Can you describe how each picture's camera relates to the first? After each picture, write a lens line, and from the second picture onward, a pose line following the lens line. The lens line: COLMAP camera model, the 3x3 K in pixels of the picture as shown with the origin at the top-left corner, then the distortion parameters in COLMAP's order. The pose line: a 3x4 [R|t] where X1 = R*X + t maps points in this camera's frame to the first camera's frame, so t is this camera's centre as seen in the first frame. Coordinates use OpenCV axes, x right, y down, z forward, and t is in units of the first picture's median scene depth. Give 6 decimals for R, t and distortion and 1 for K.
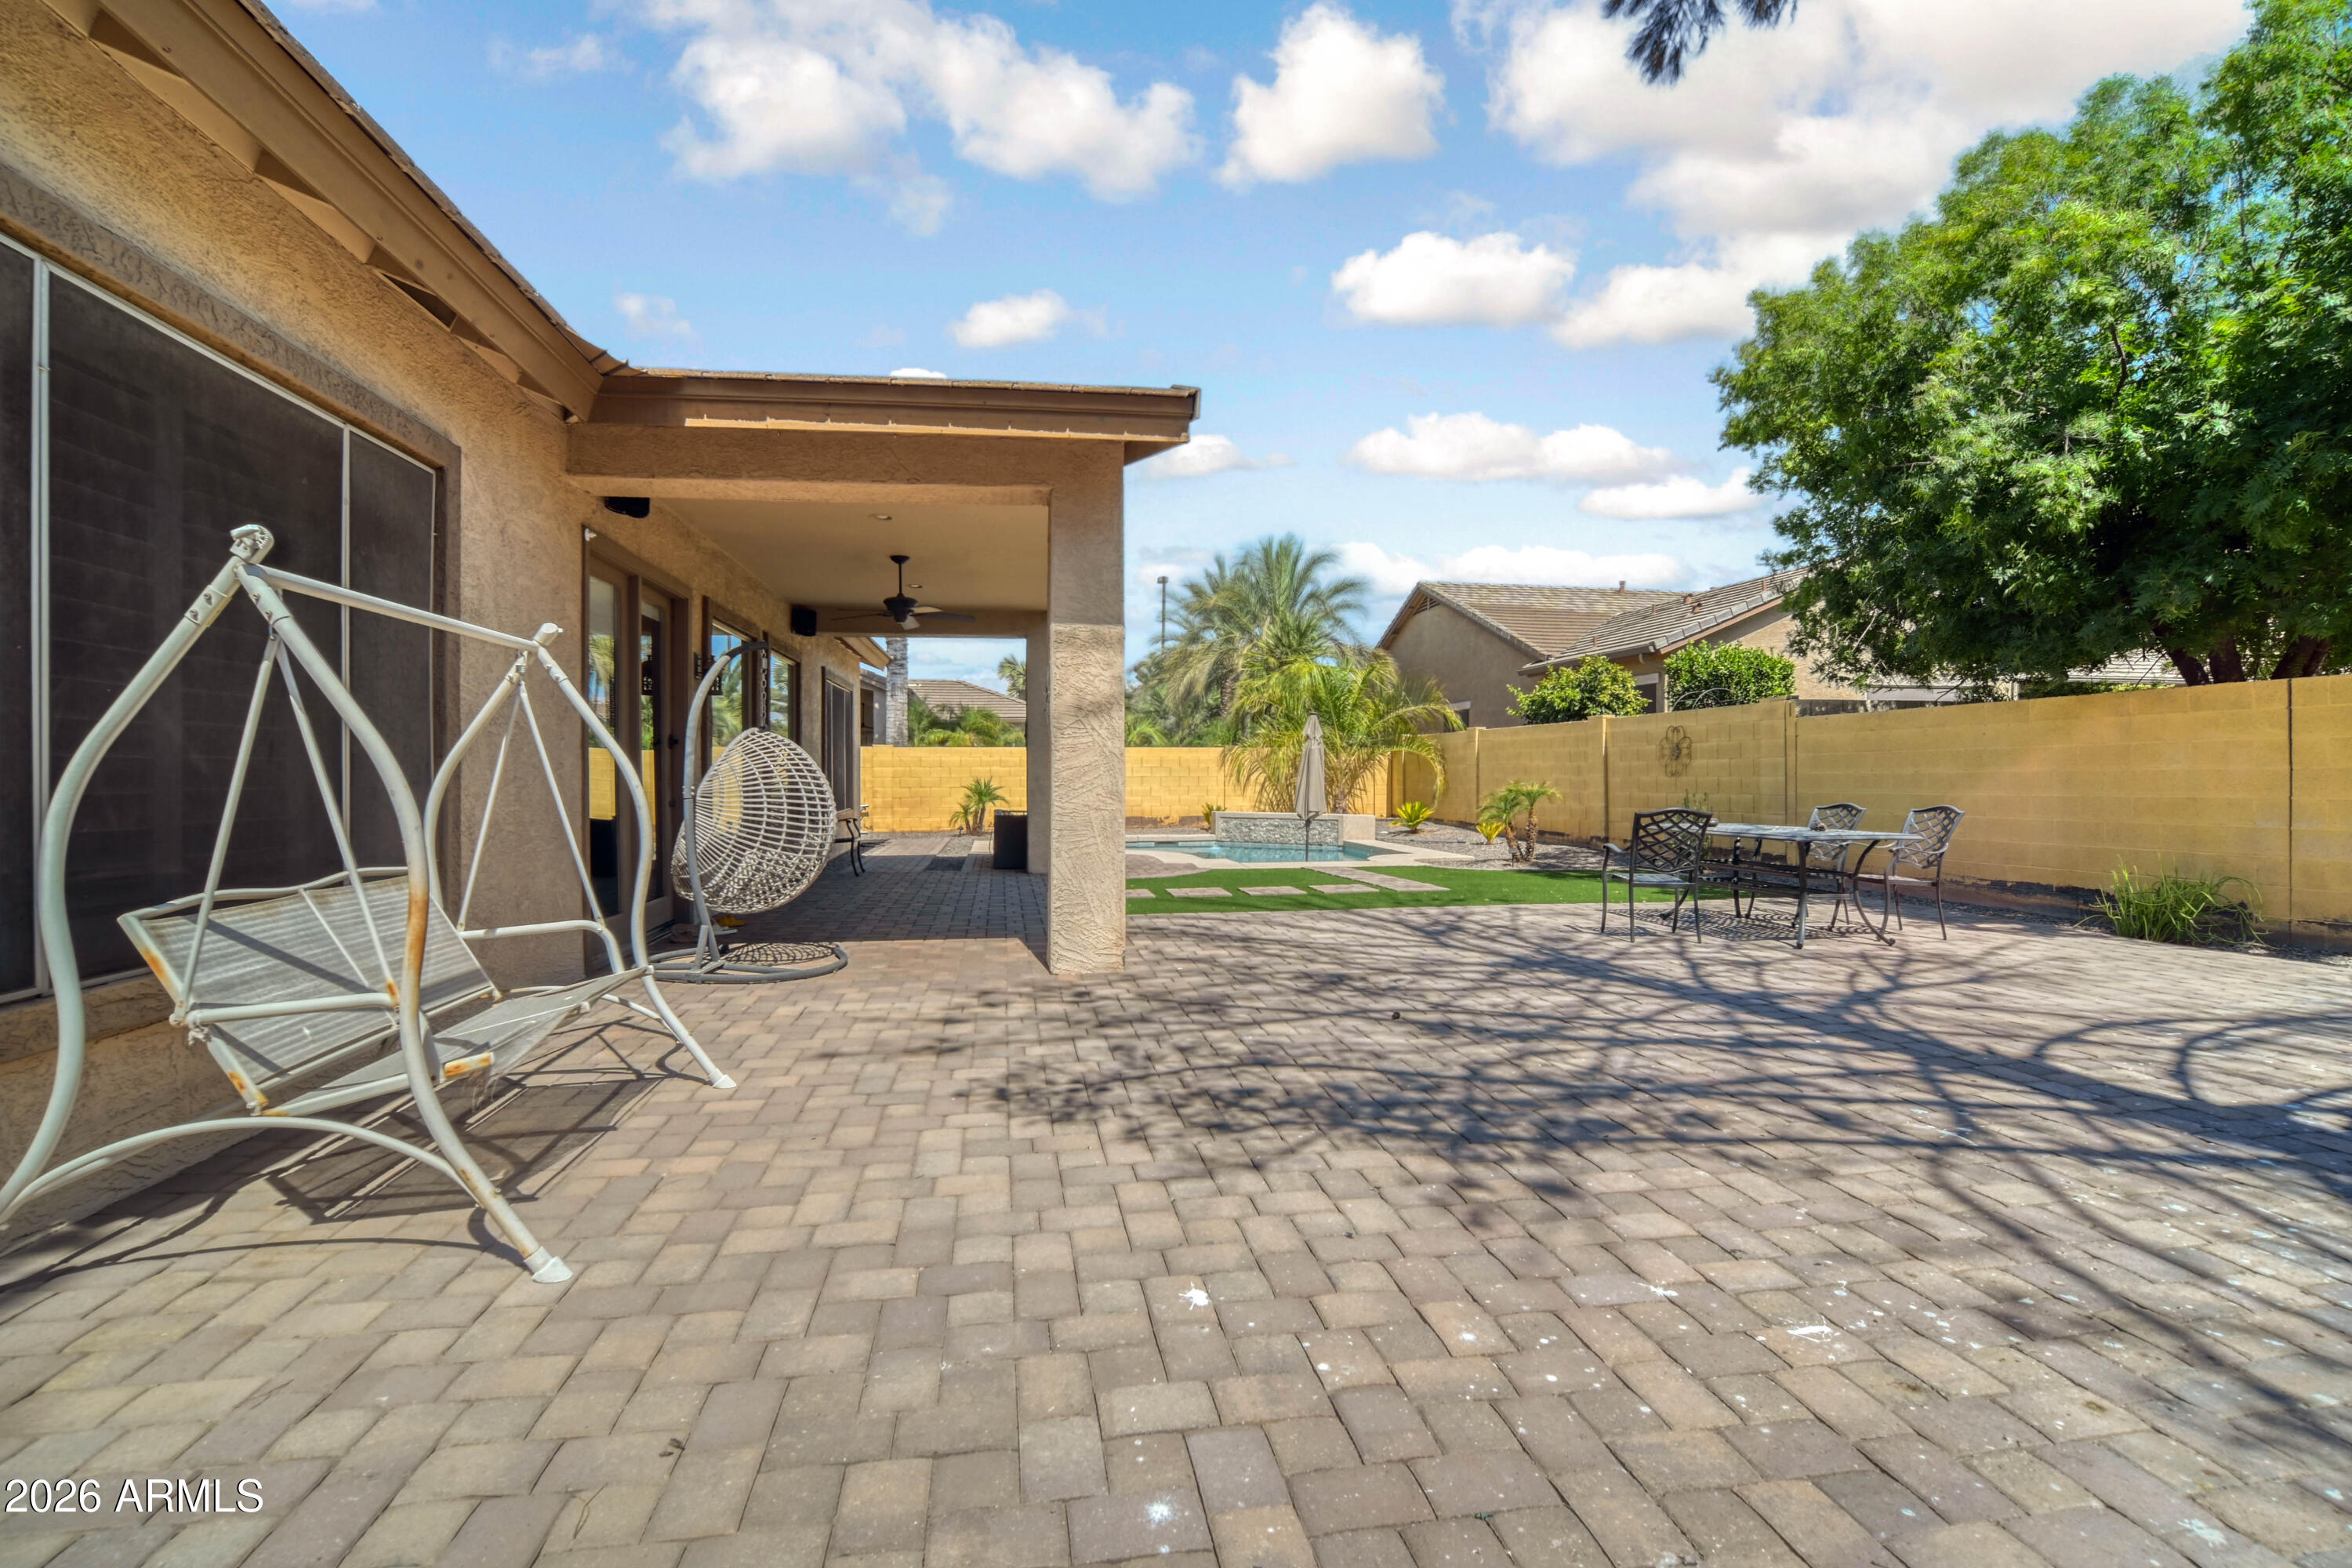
lens RADIAL K [[1037.5, 0, 1181.1], [0, 1037.5, 776.1], [0, 0, 1]] dist [-0.037172, 0.006488]
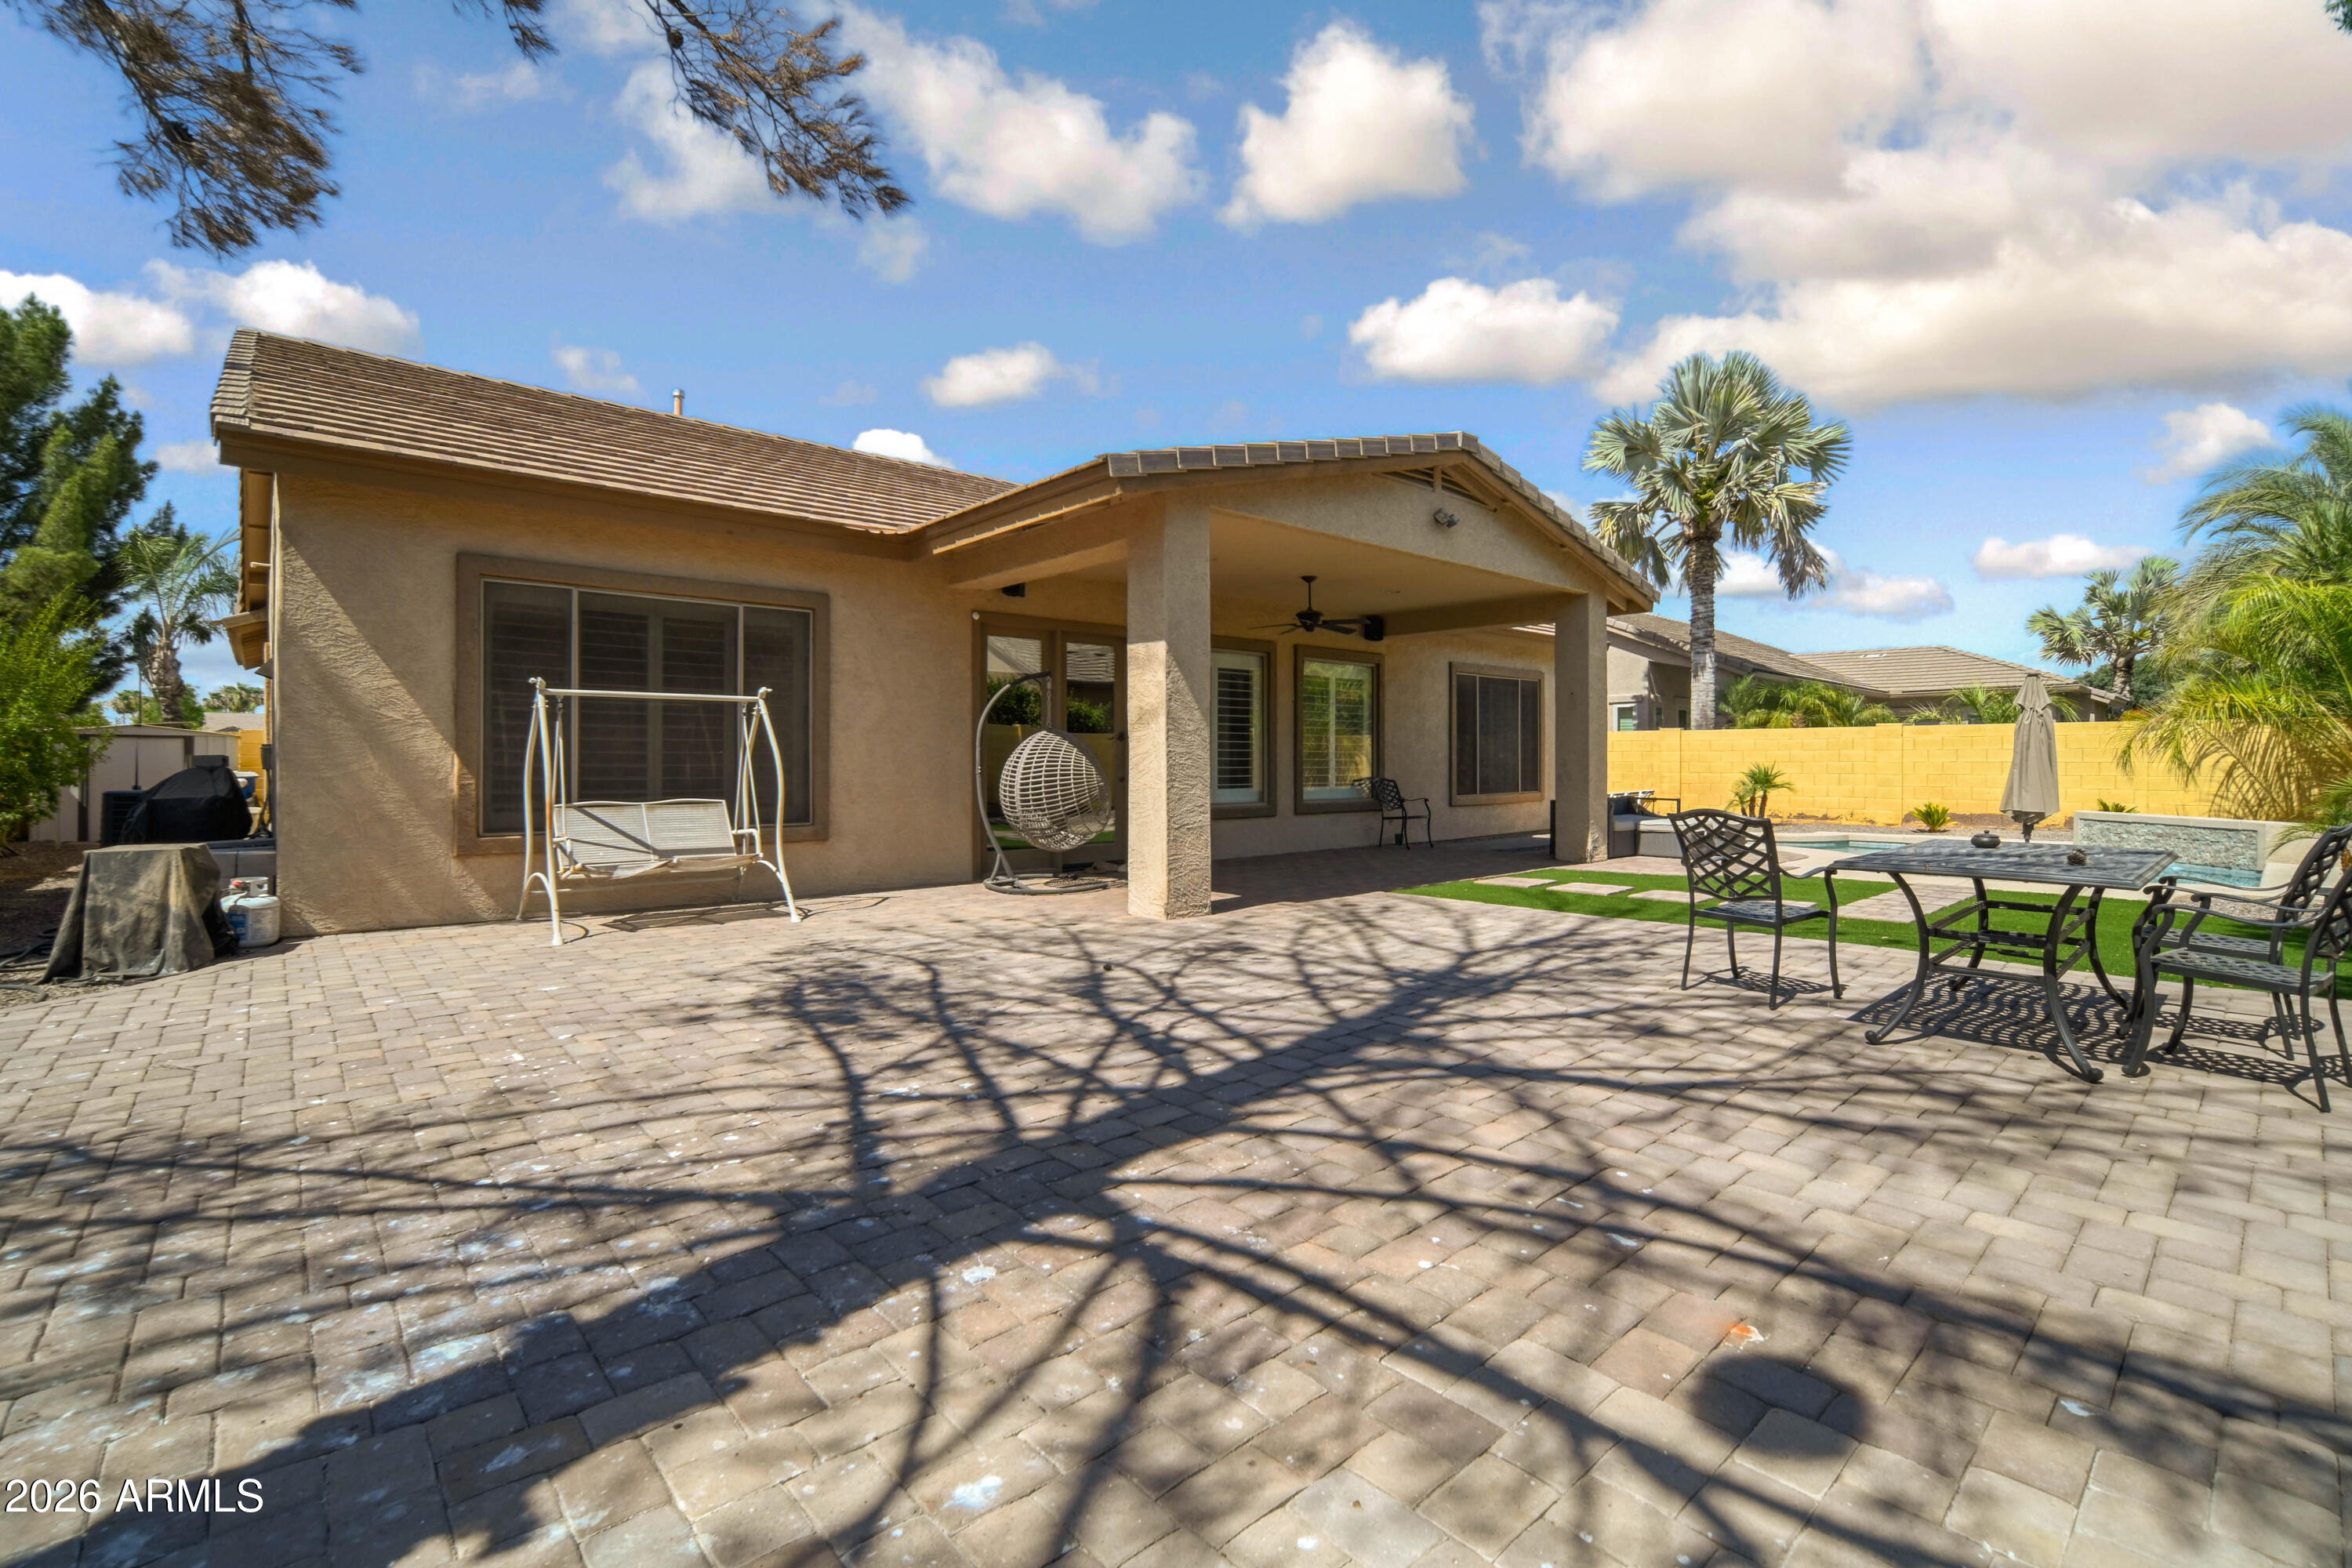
lens RADIAL K [[1050.6, 0, 1186.7], [0, 1050.6, 758.7], [0, 0, 1]] dist [-0.044711, 0.011870]
pose [[0.537914, 0.000196, -0.842999, 1.908430], [-0.001803, 0.999998, -0.000918, -0.003837], [0.842998, 0.002014, 0.537914, 0.675273]]
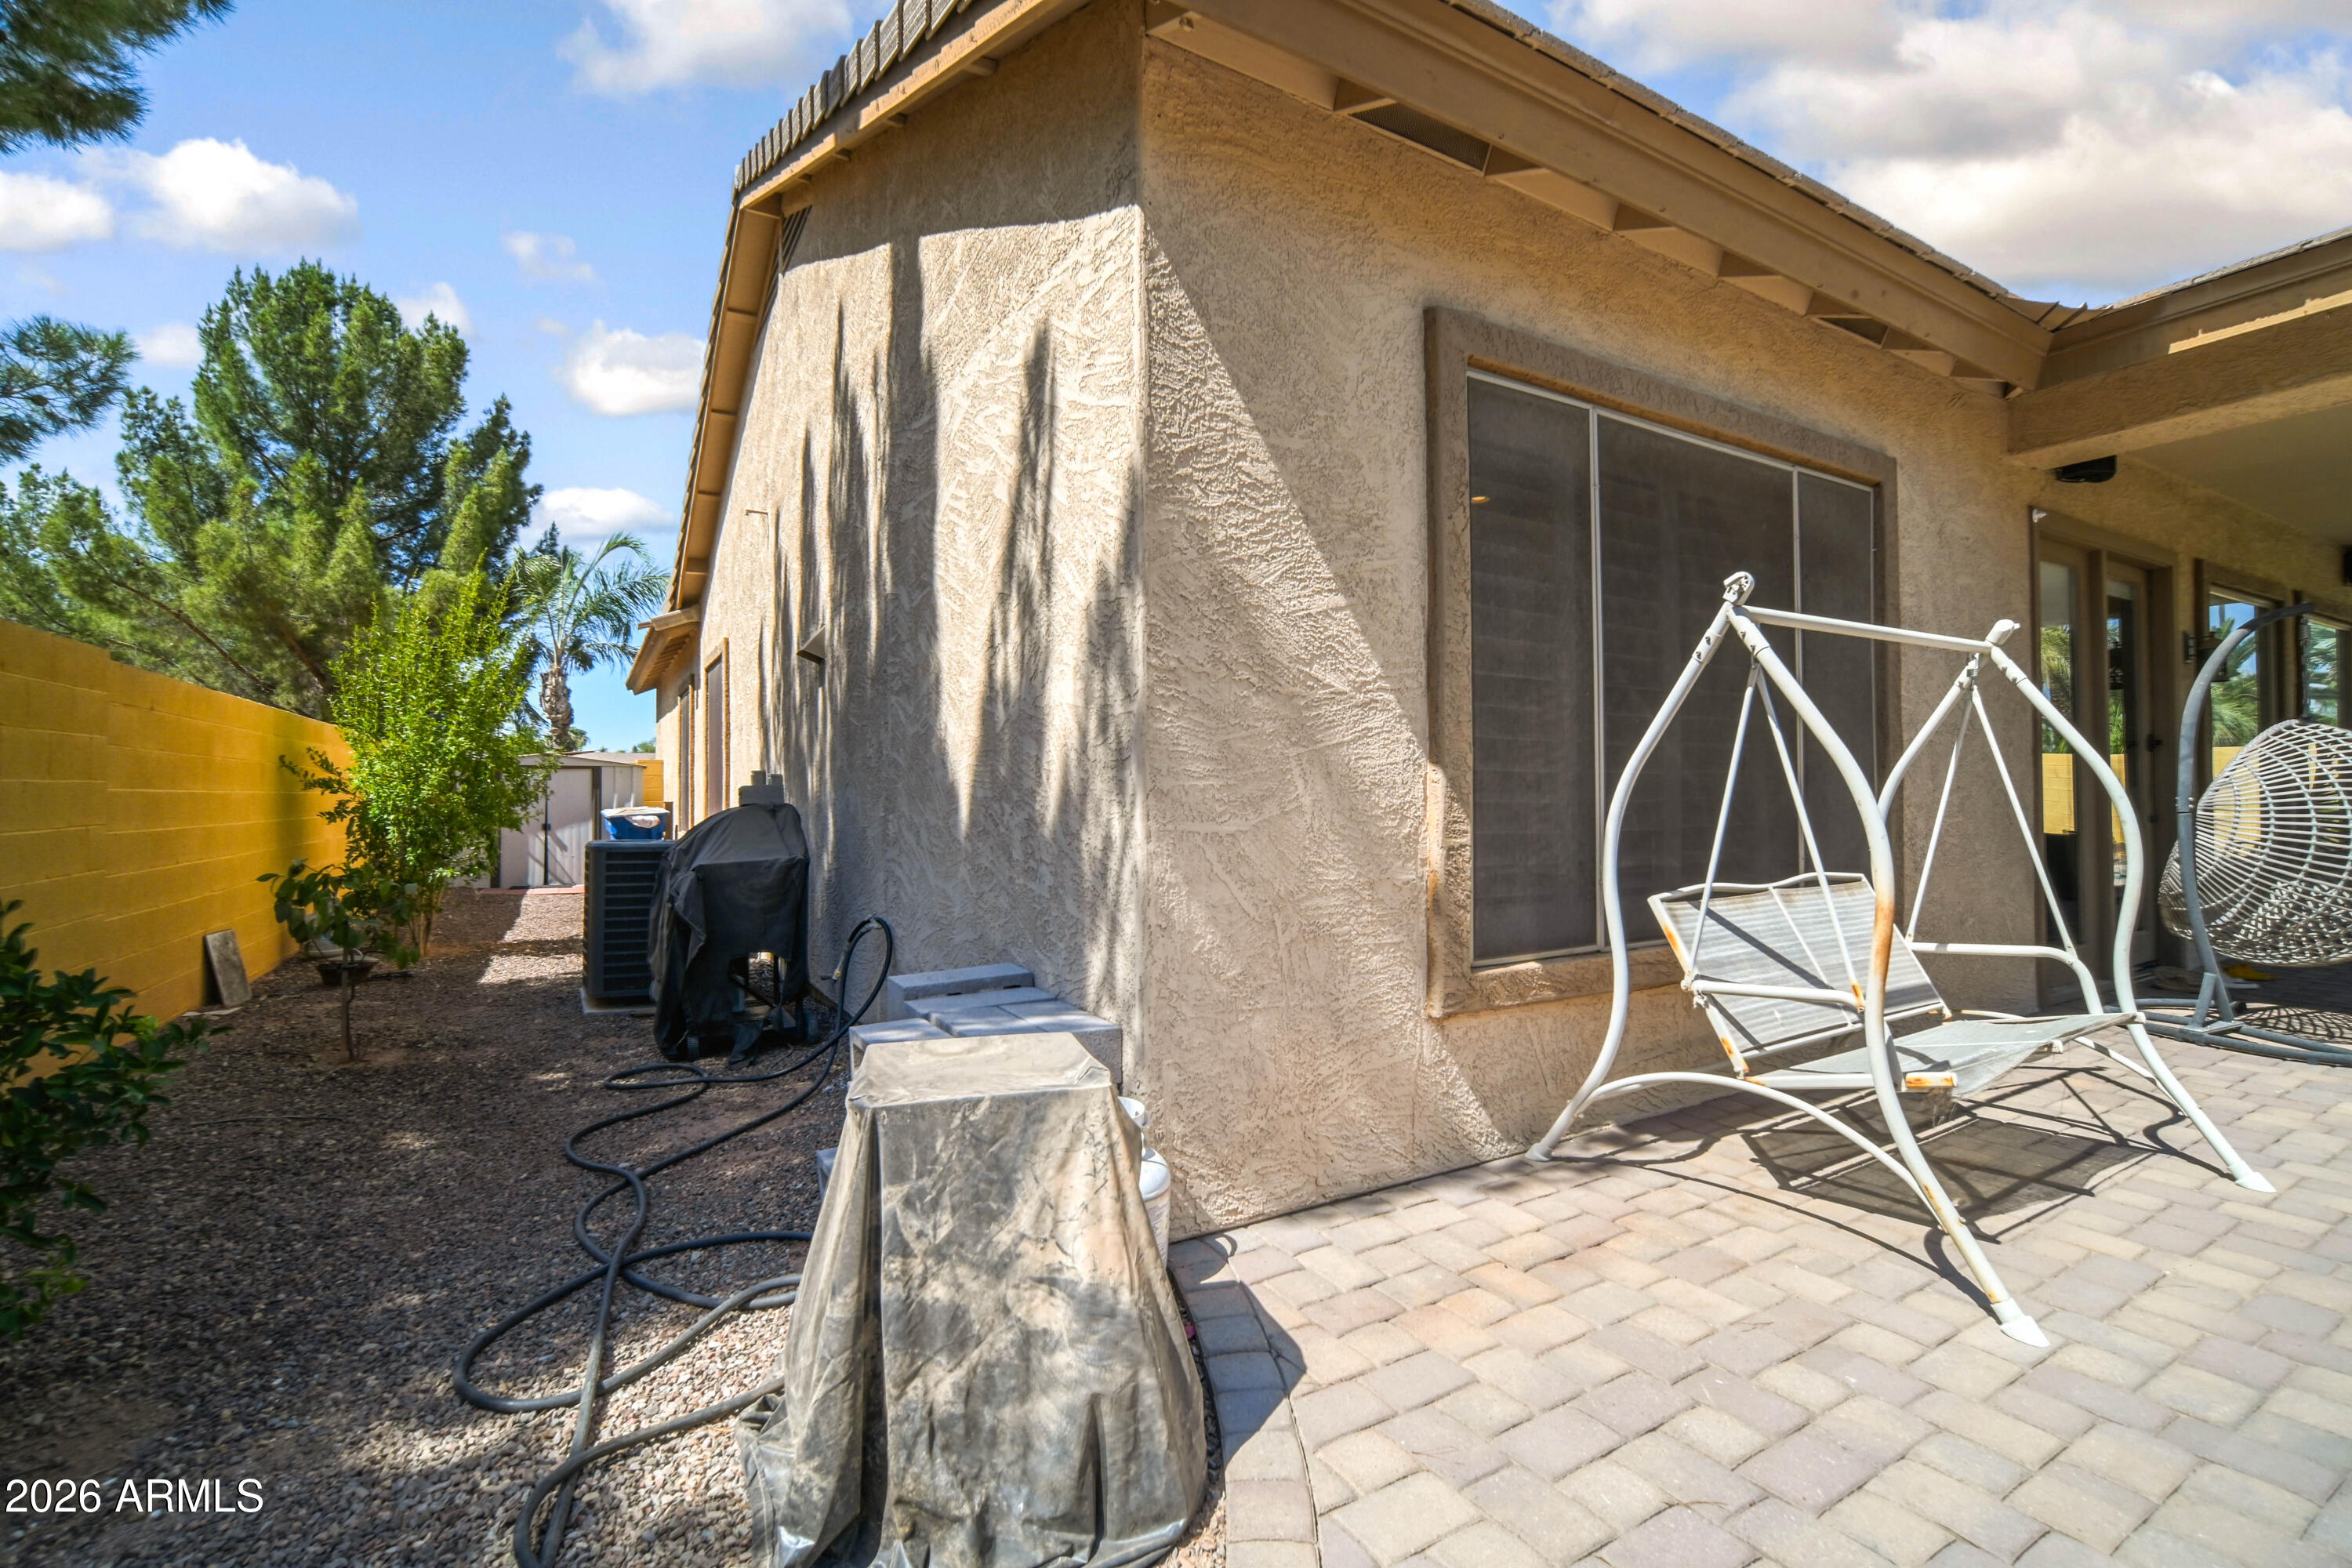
lens RADIAL K [[1037.5, 0, 1181.1], [0, 1037.5, 776.1], [0, 0, 1]] dist [-0.037172, 0.006488]
pose [[0.357022, -0.014602, -0.933982, -0.035267], [0.005366, 0.999893, -0.013582, -0.000166], [0.934081, -0.000163, 0.357062, -0.022251]]
